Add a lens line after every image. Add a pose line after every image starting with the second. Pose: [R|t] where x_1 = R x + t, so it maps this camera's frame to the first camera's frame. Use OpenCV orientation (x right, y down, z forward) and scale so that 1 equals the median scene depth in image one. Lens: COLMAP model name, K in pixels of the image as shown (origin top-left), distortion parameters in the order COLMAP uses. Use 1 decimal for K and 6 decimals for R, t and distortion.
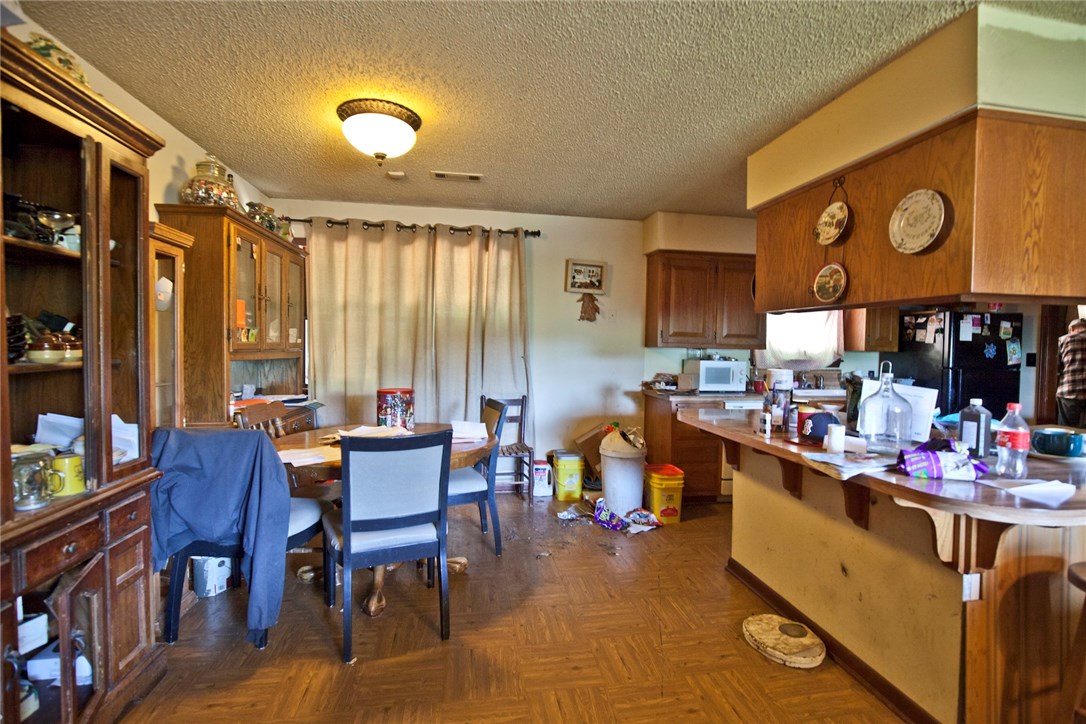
lens RADIAL K [[514.9, 0, 543.0], [0, 514.9, 362.0], [0, 0, 1]] dist [0.001509, 0.000681]
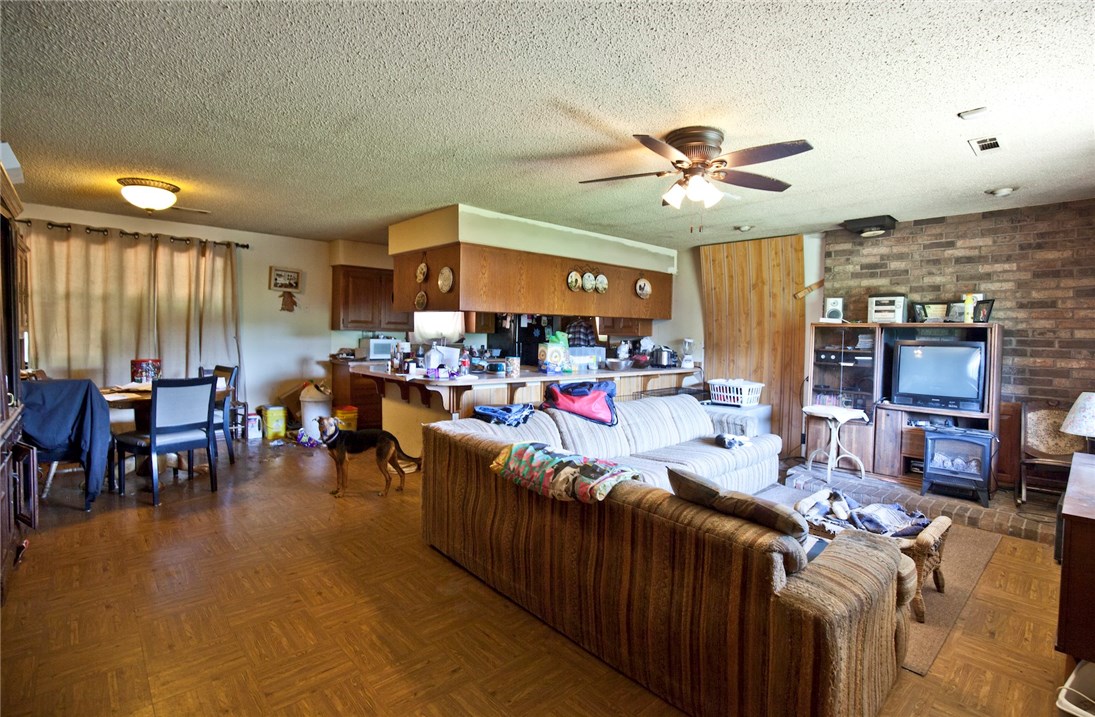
lens RADIAL K [[519.3, 0, 551.3], [0, 519.3, 346.6], [0, 0, 1]] dist [-0.015736, 0.000254]
pose [[0.832093, -0.014244, 0.554454, -0.104647], [0.011637, 0.999898, 0.008224, 0.014048], [-0.554515, -0.000391, 0.832174, -0.605875]]
